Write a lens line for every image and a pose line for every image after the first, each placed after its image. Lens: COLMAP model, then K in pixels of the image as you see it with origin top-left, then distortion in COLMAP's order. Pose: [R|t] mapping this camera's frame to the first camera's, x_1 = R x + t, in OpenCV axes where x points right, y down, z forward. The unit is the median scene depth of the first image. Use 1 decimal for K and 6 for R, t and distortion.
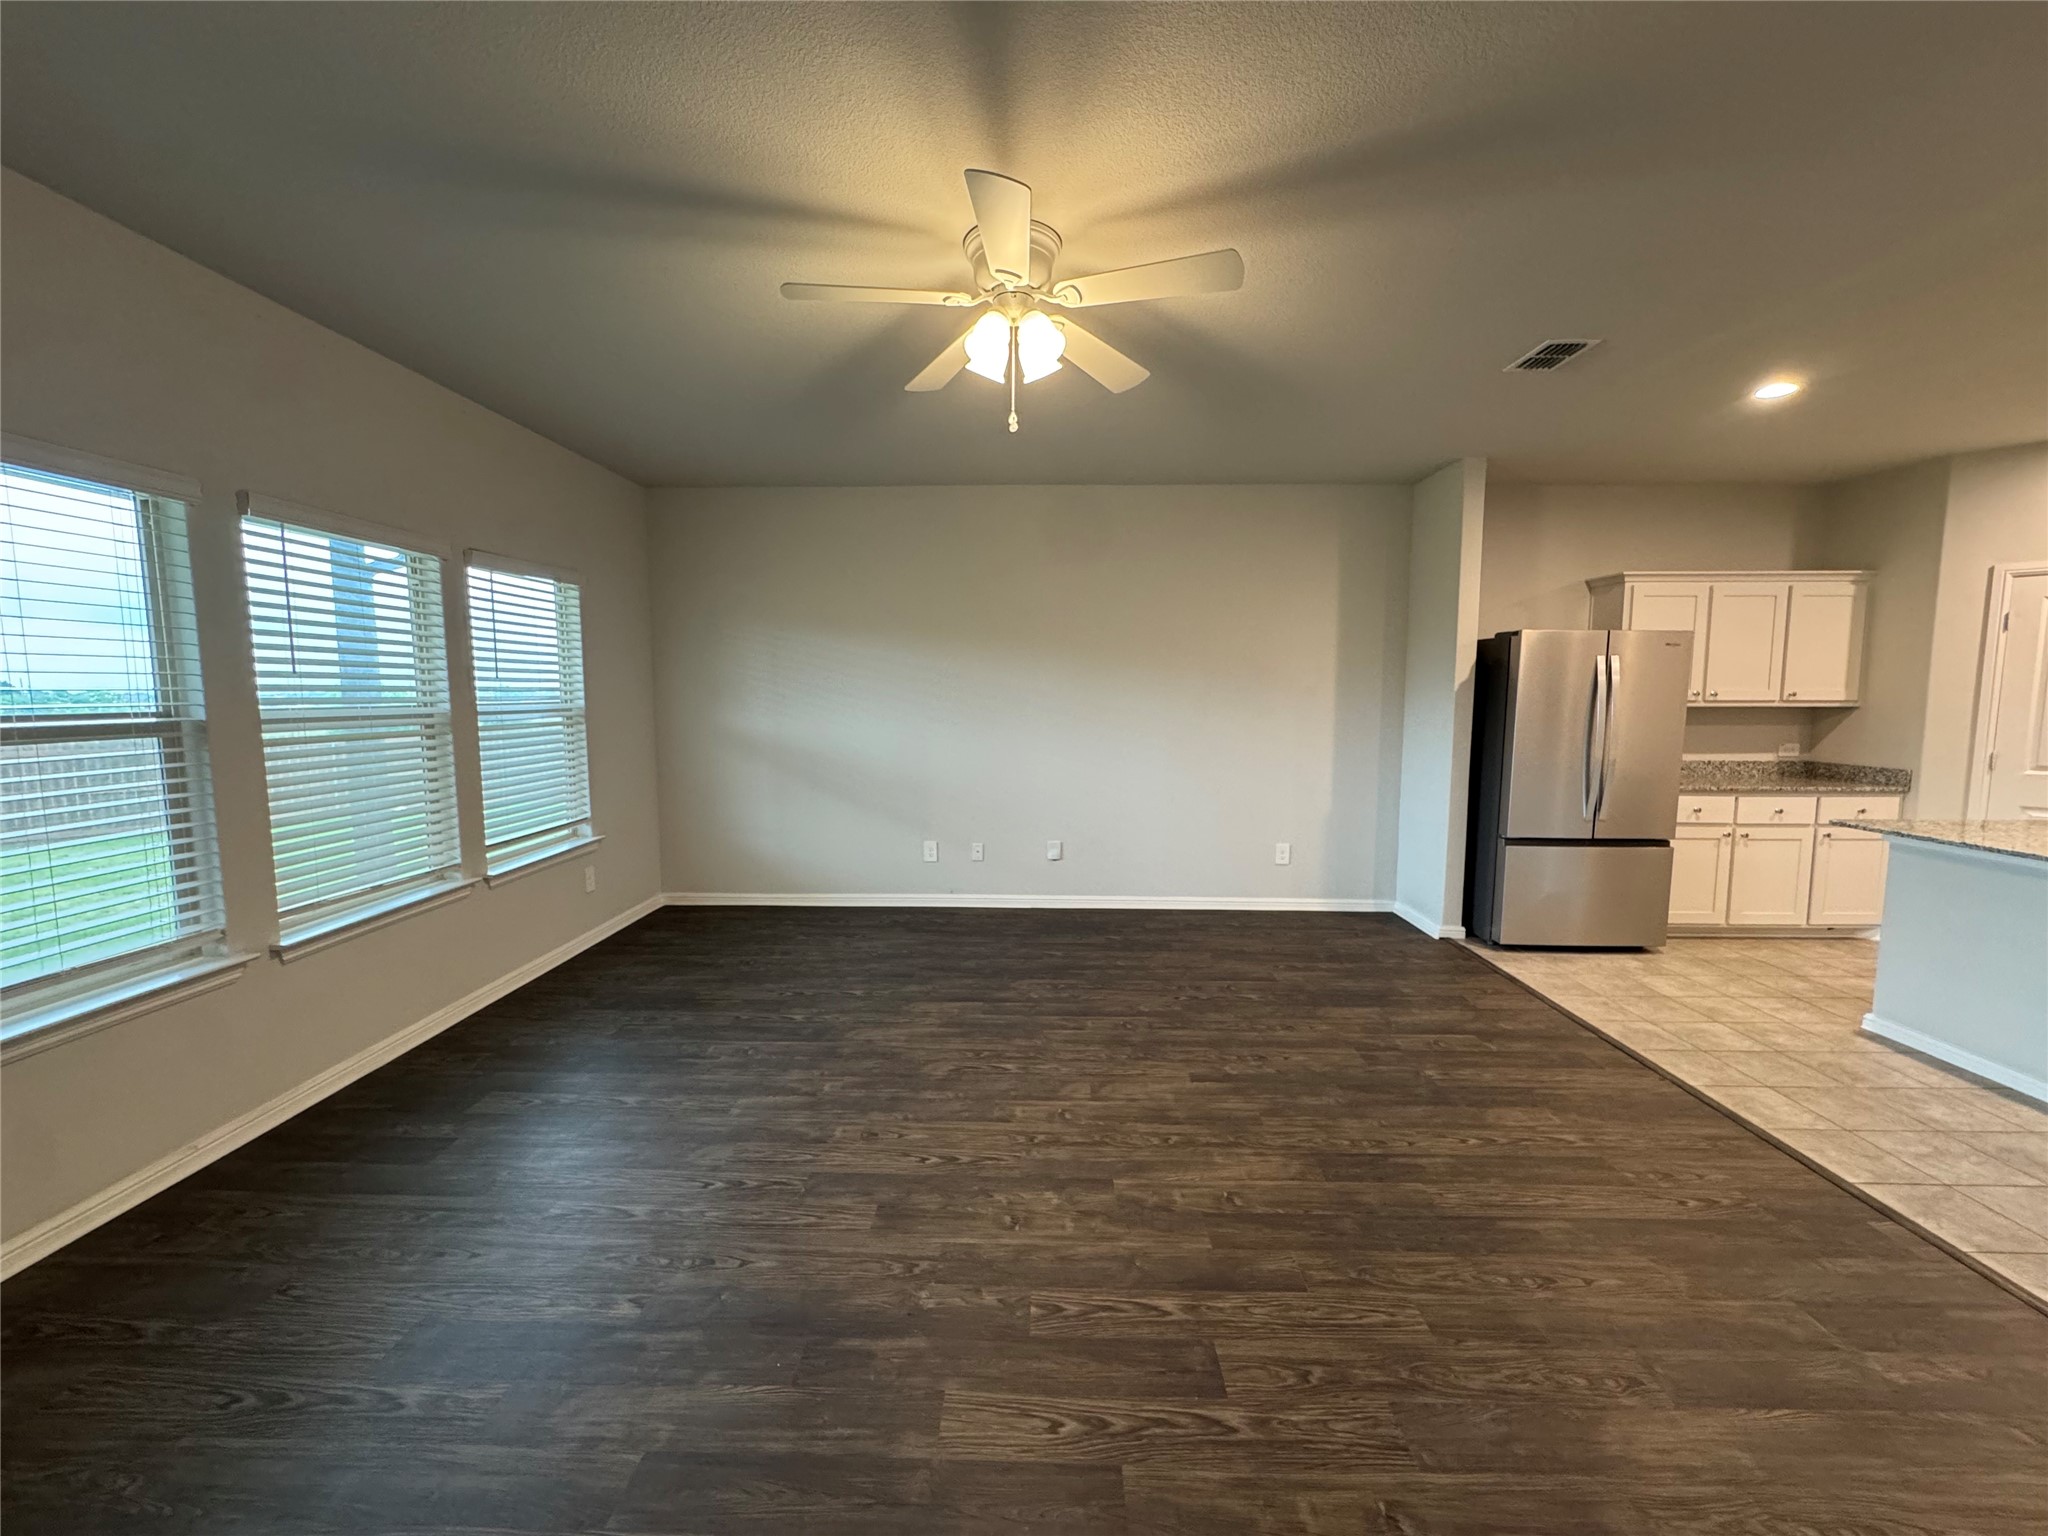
lens RADIAL K [[822.3, 0, 1024.0], [0, 822.3, 768.0], [0, 0, 1]] dist [-0.006231, 0.000827]
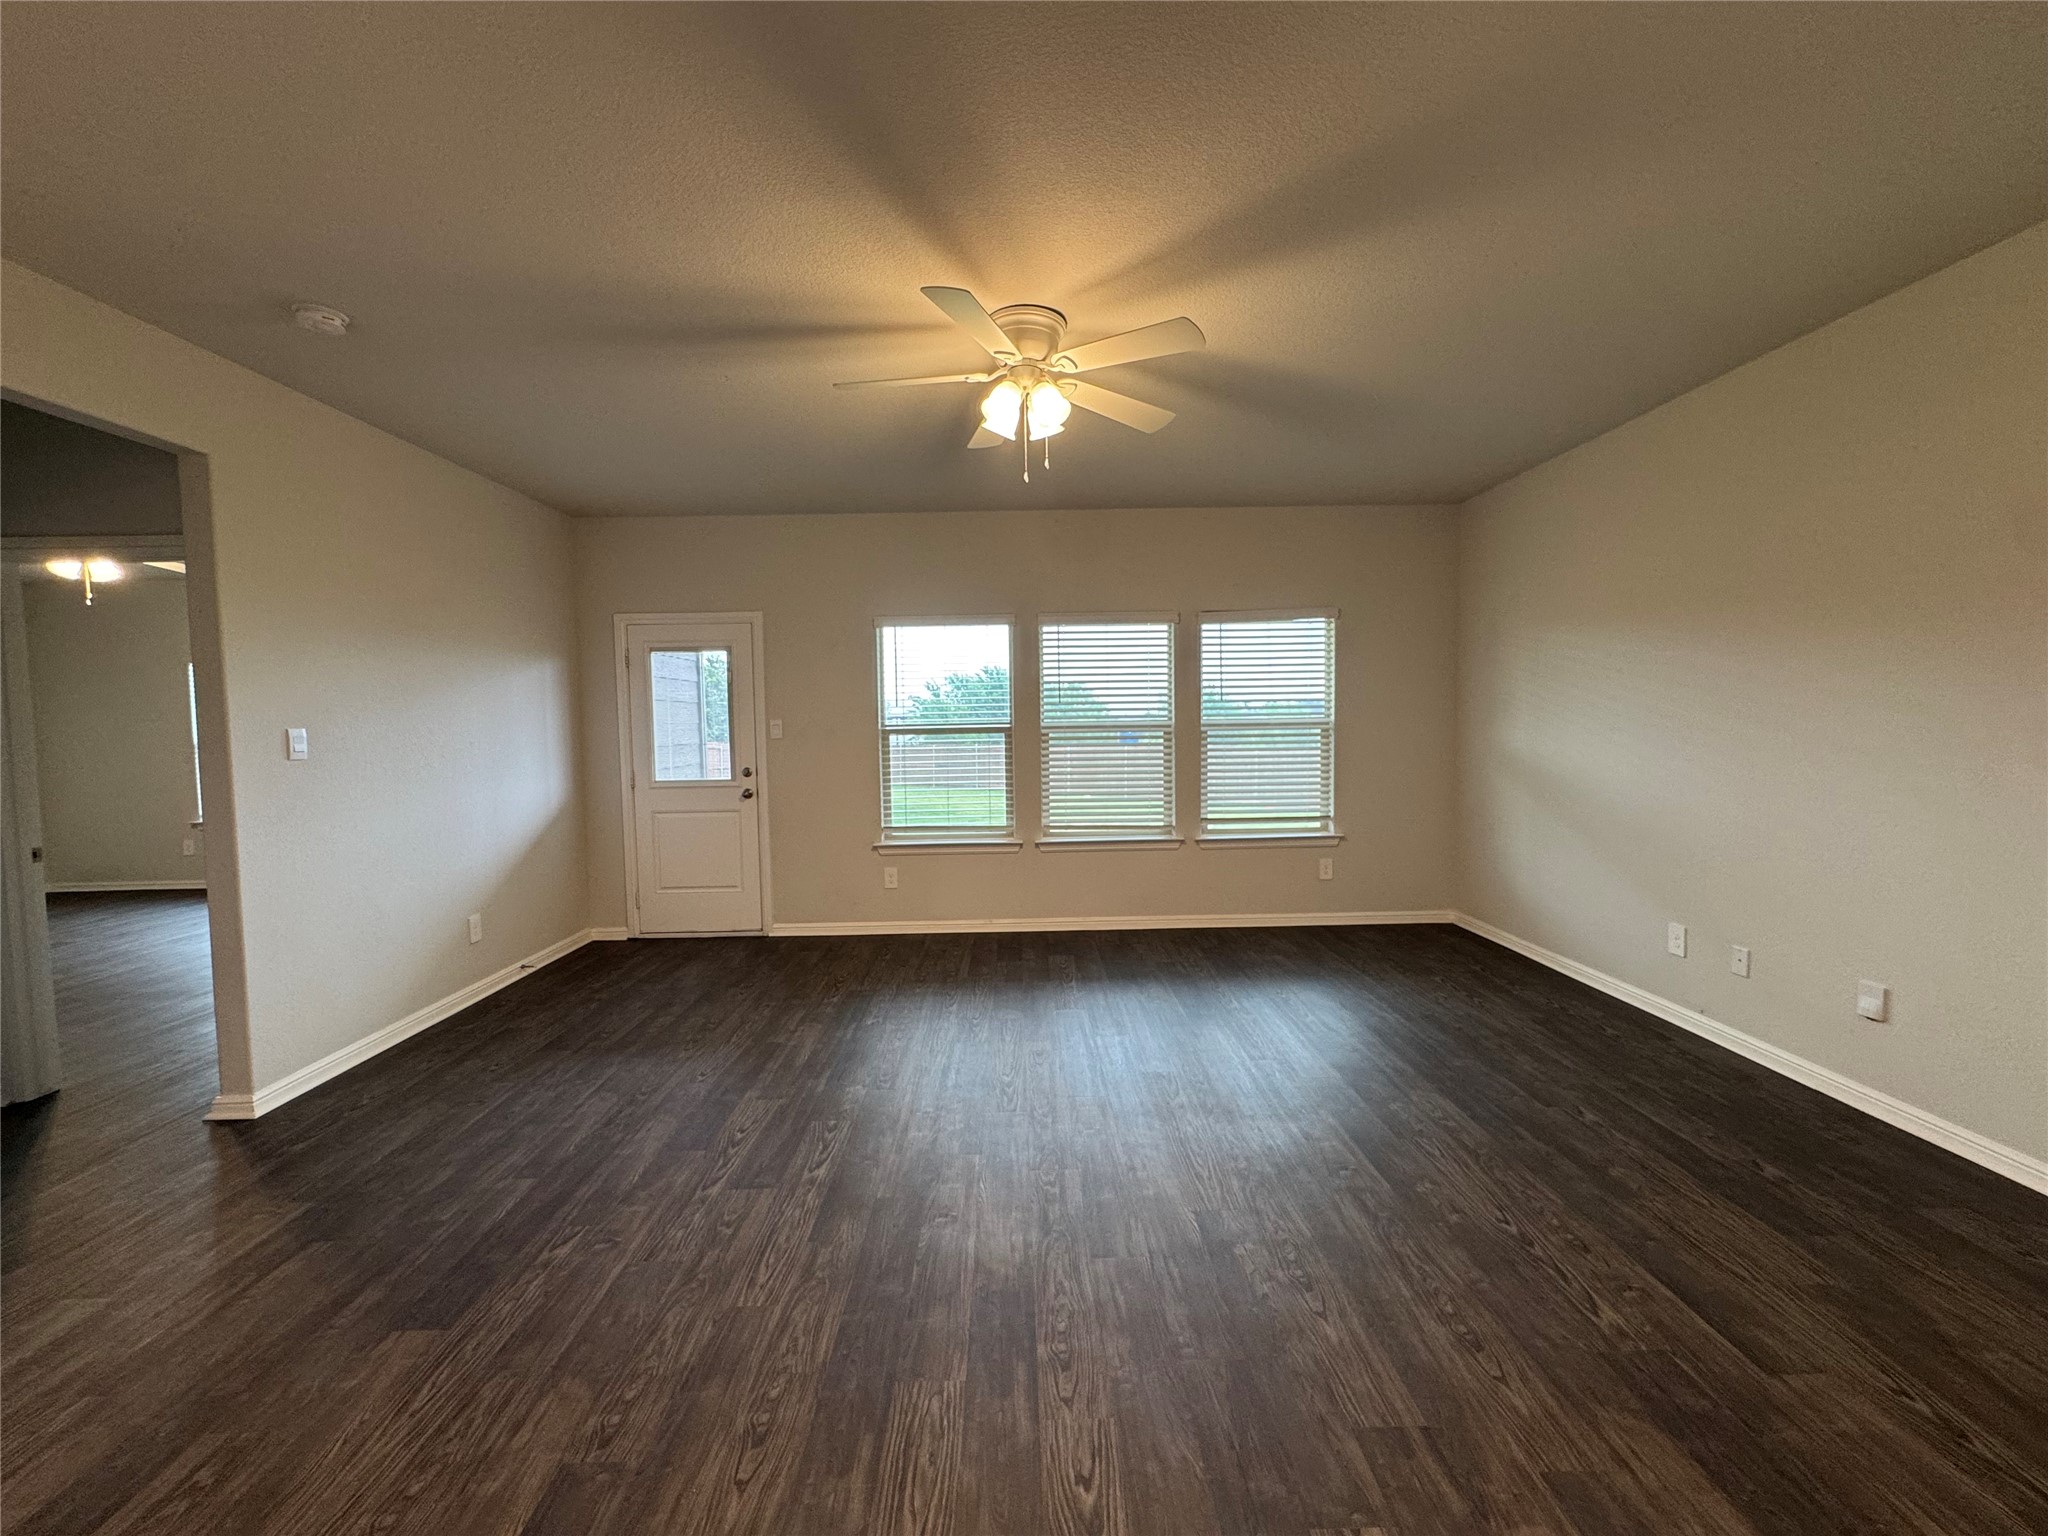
lens RADIAL K [[822.3, 0, 1024.0], [0, 822.3, 768.0], [0, 0, 1]] dist [-0.006231, 0.000827]
pose [[0.034476, 0.057396, -0.997756, 0.615258], [-0.079767, 0.995323, 0.054500, -0.036644], [0.996217, 0.077709, 0.038893, 0.515618]]
